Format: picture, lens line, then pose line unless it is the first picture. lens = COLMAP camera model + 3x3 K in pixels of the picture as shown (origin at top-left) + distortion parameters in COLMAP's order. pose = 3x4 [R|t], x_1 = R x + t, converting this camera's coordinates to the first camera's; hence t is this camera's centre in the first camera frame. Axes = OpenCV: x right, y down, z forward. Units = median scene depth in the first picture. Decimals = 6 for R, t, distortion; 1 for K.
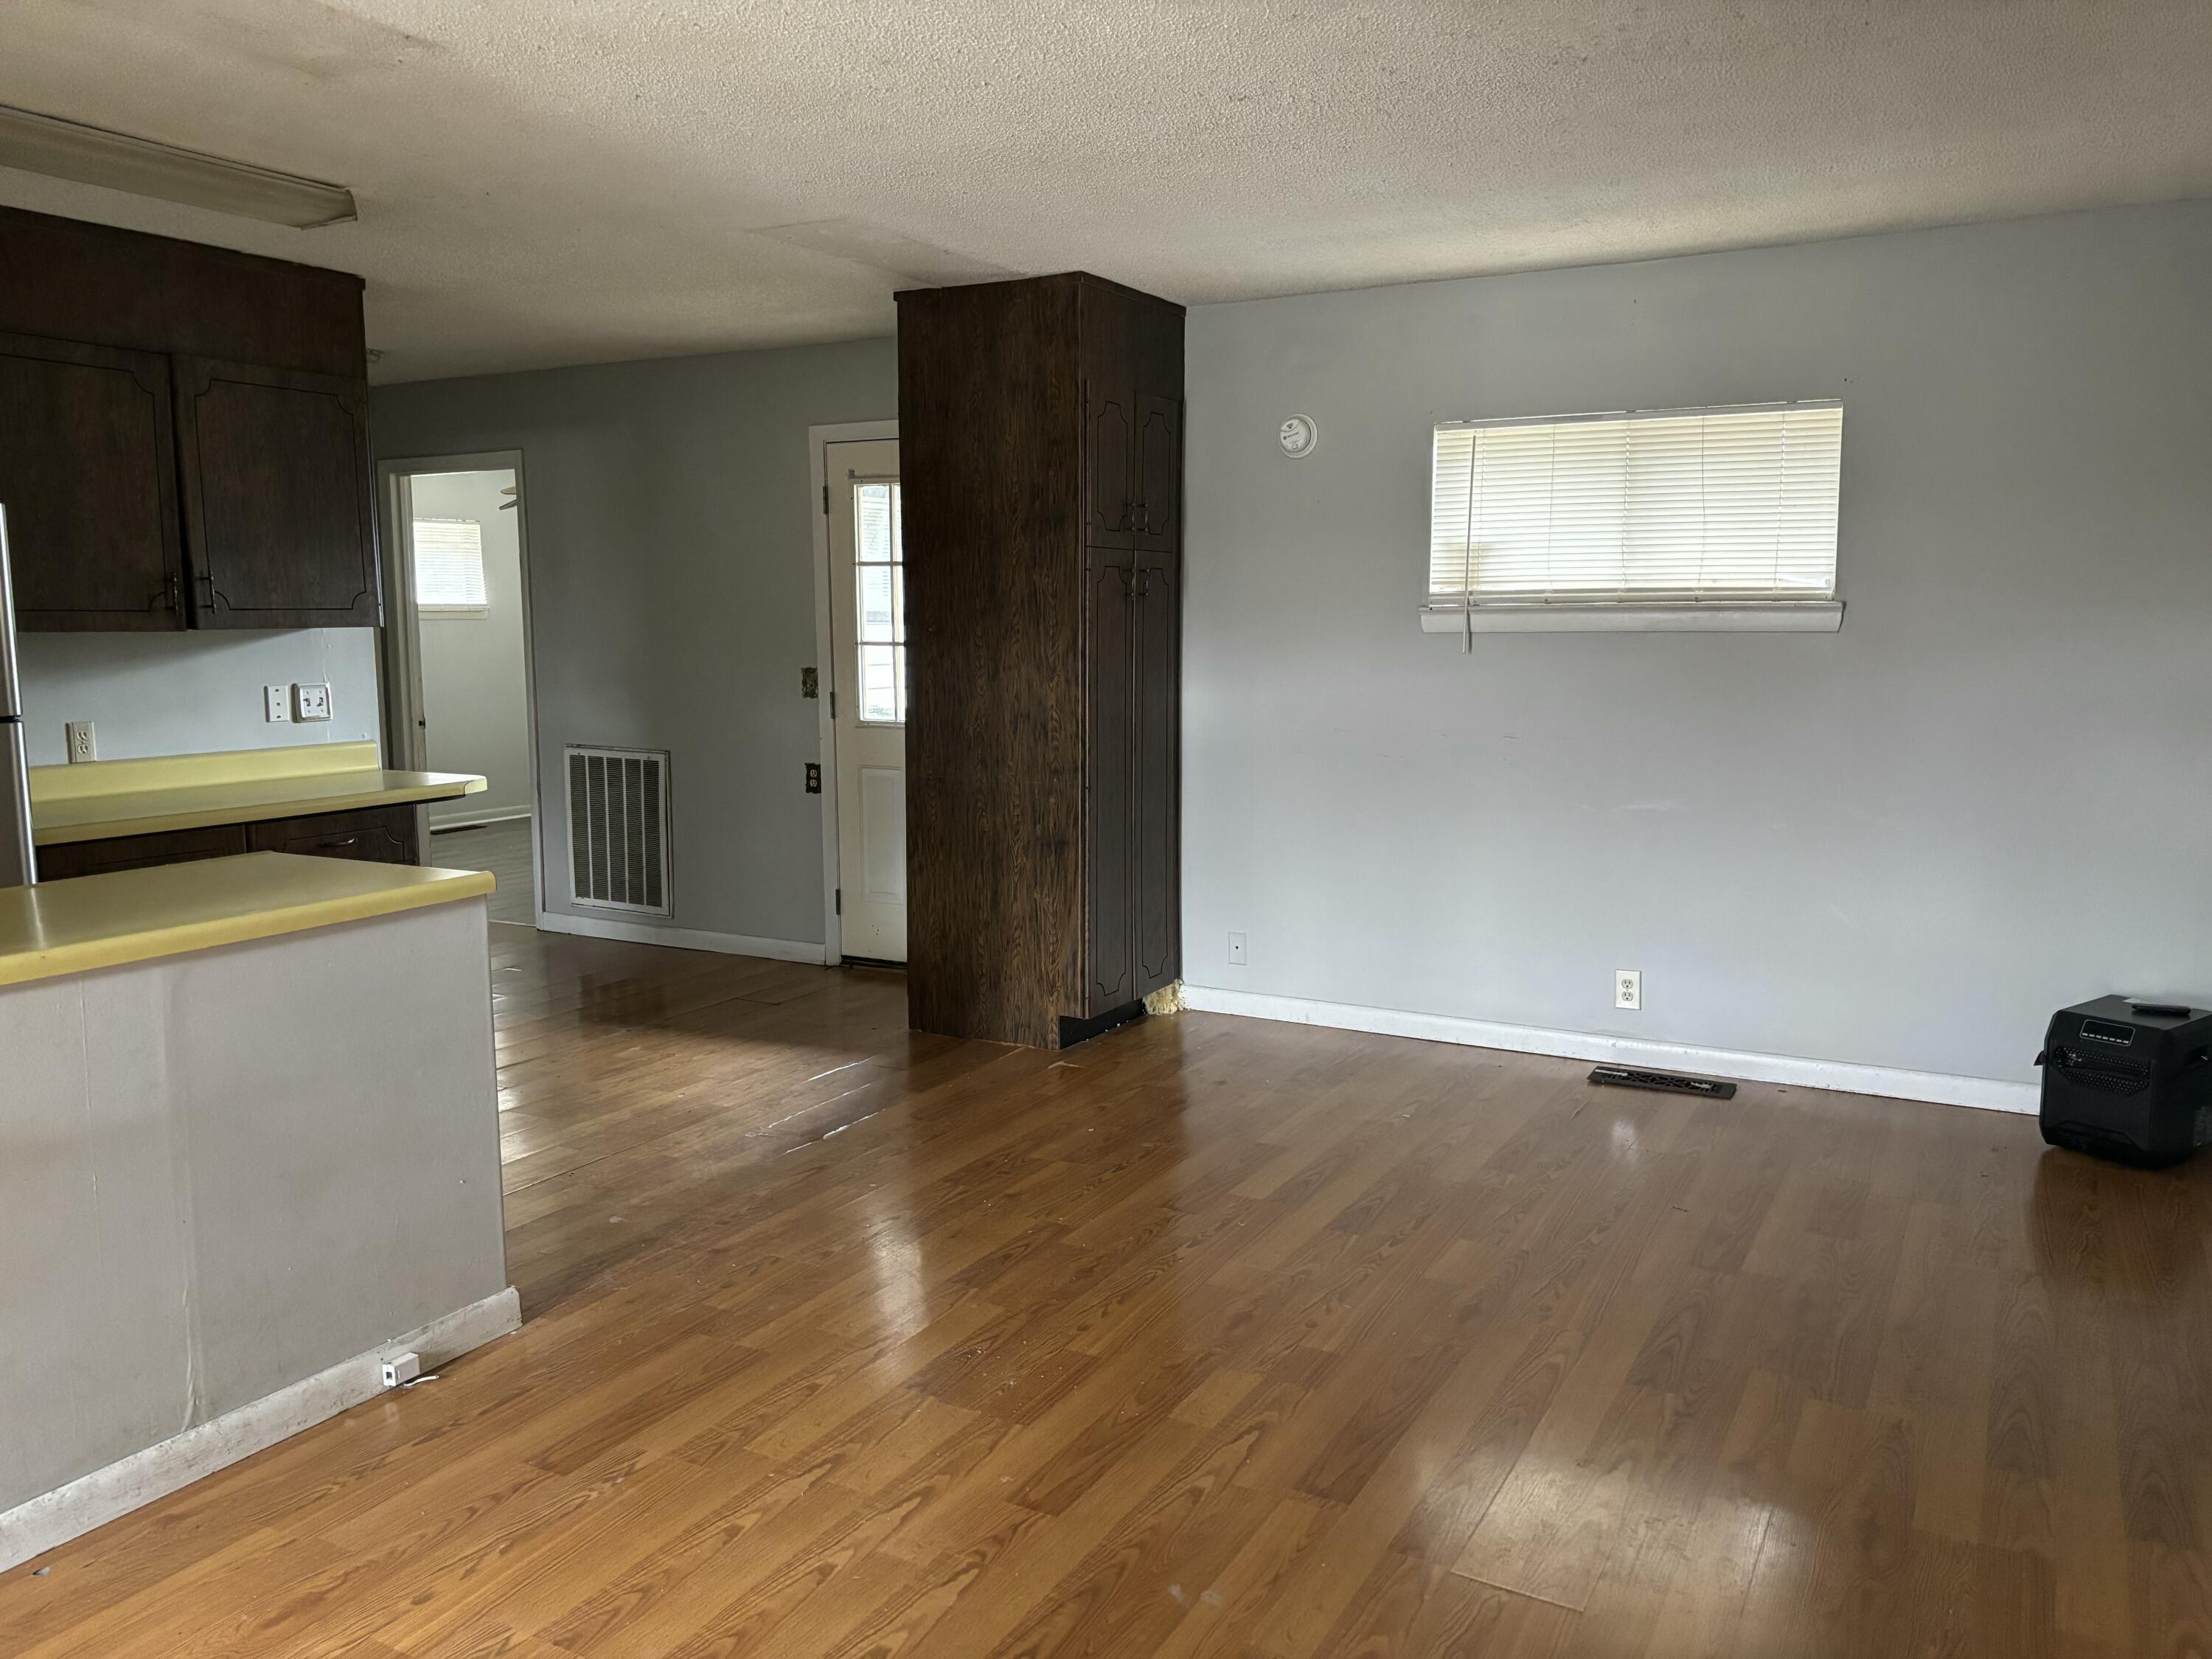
lens RADIAL K [[1679.4, 0, 1106.7], [0, 1679.4, 832.3], [0, 0, 1]] dist [0.034517, -0.006663]
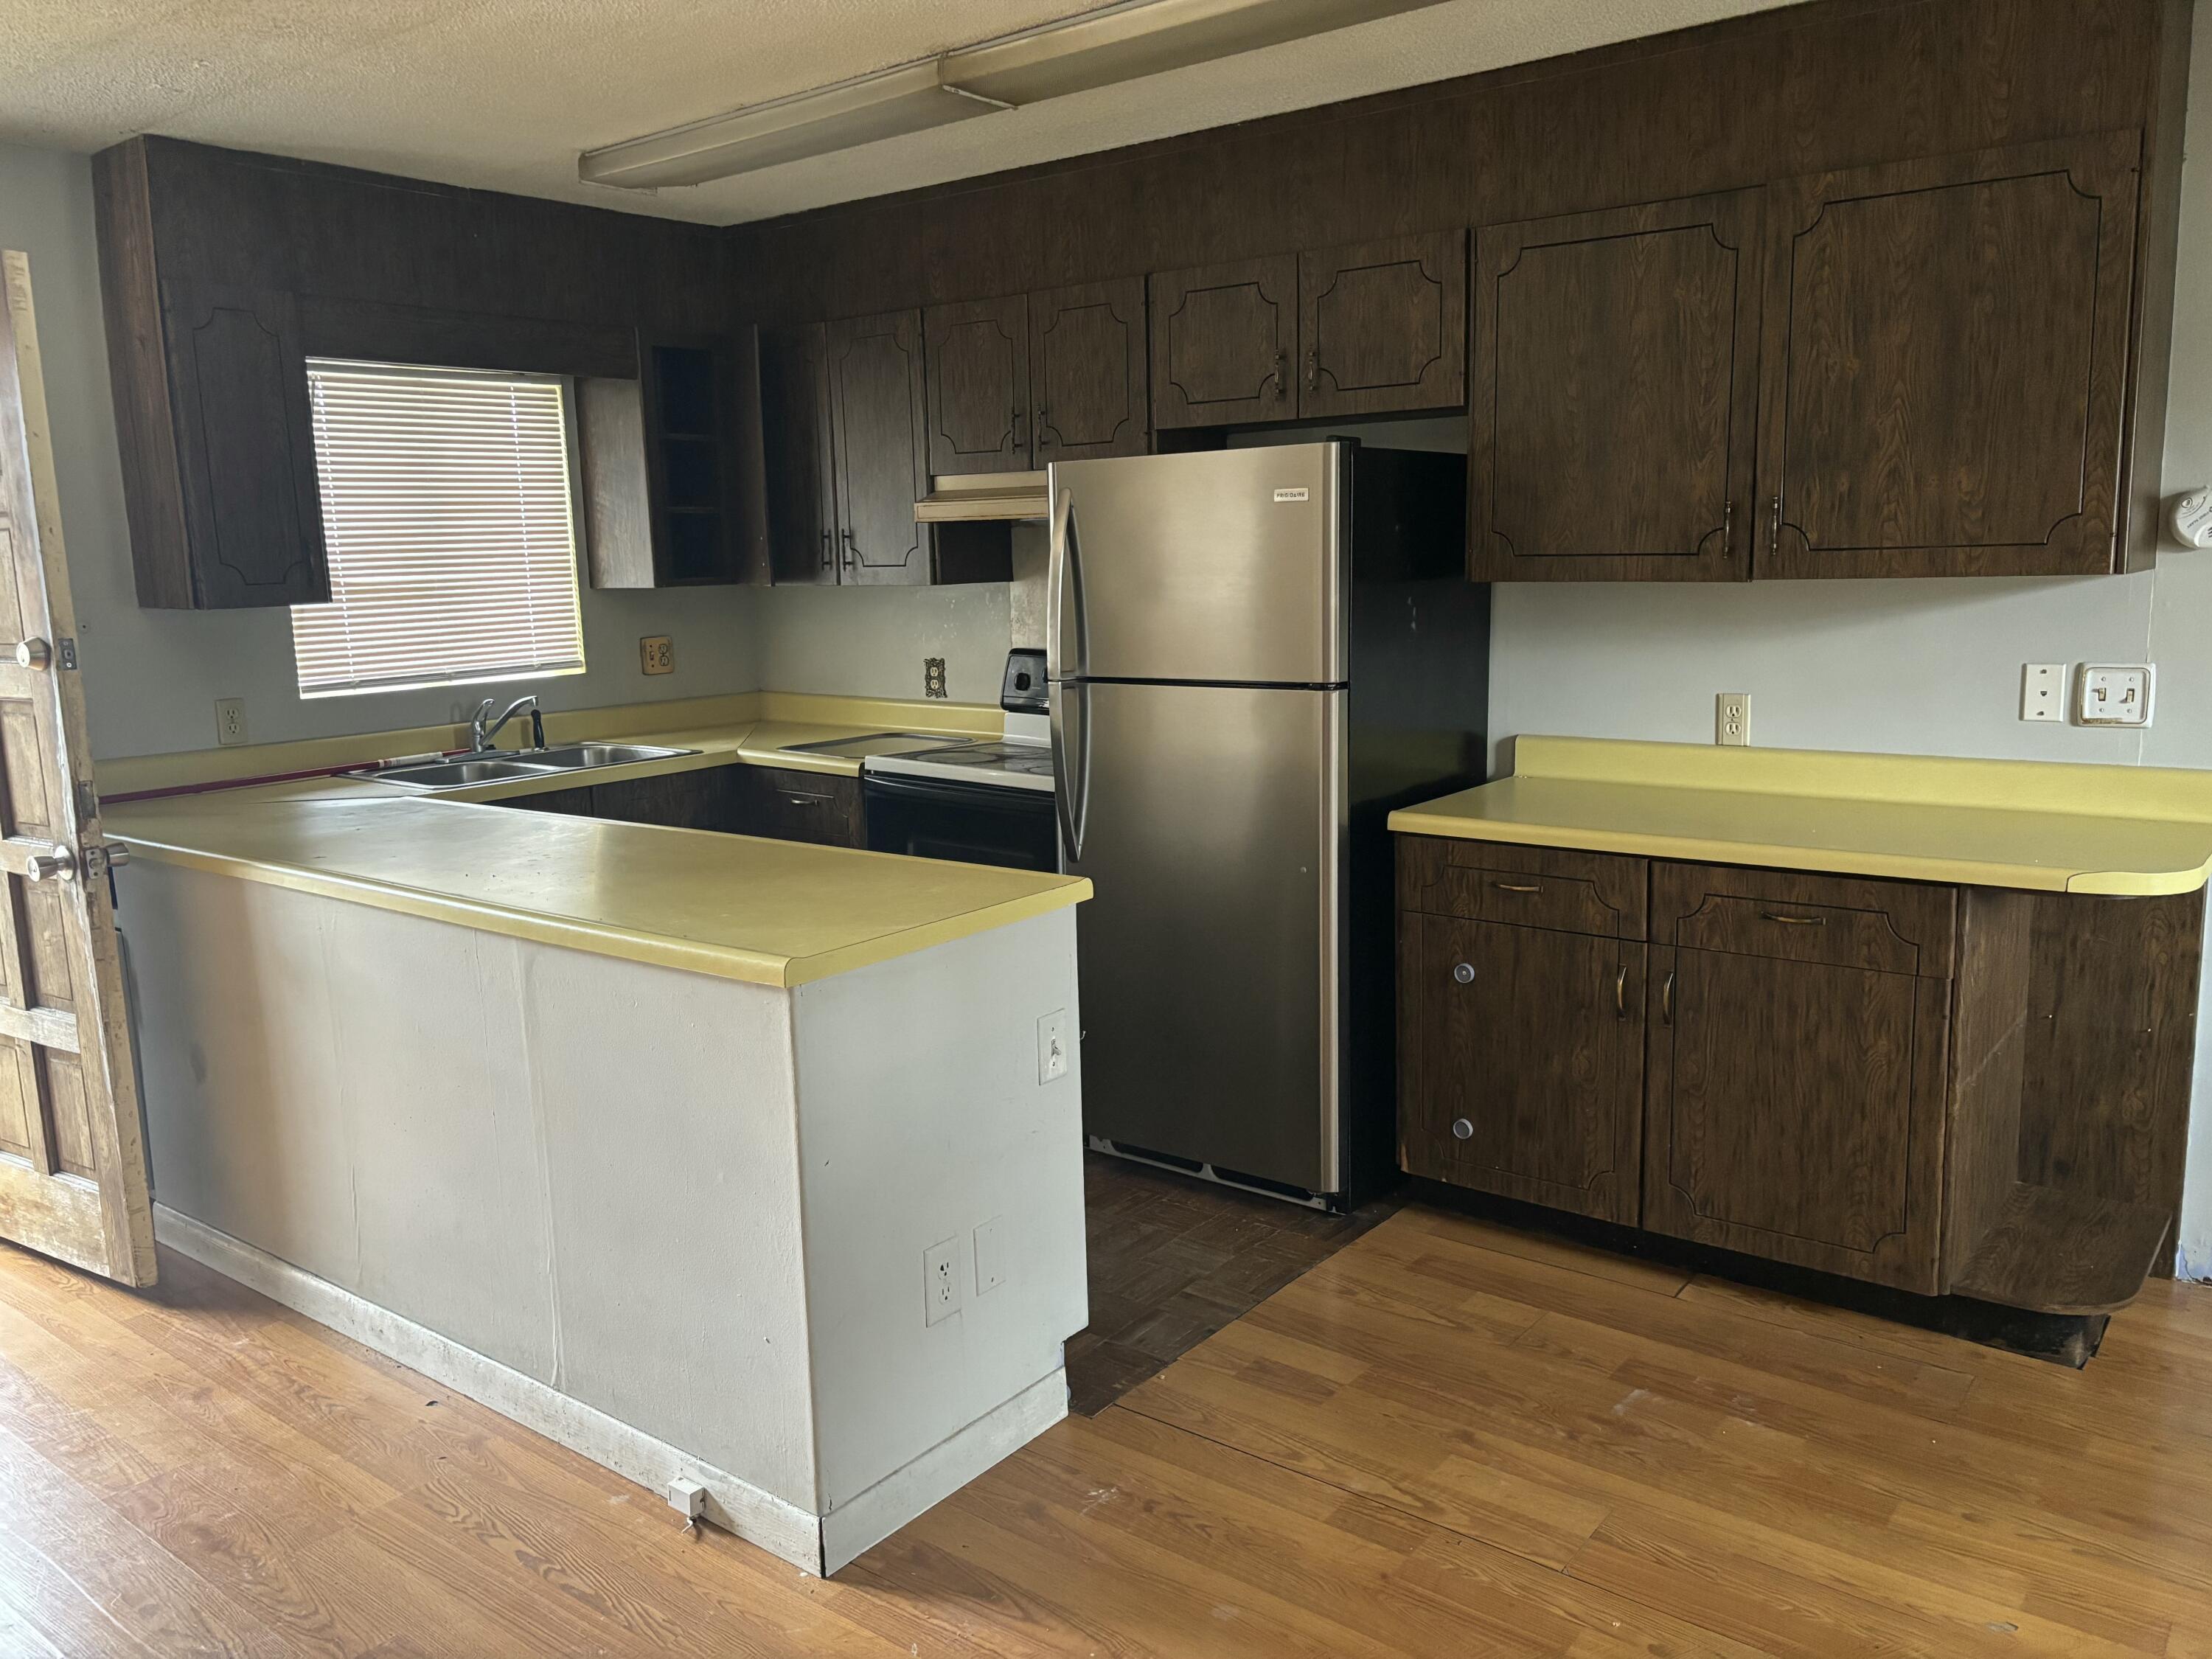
lens RADIAL K [[1679.4, 0, 1104.8], [0, 1679.4, 820.0], [0, 0, 1]] dist [0.034517, -0.006663]
pose [[-0.150468, 0.169695, -0.973942, 0.199723], [-0.104011, 0.976973, 0.186293, -0.120341], [0.983128, 0.129332, -0.129353, 0.809580]]
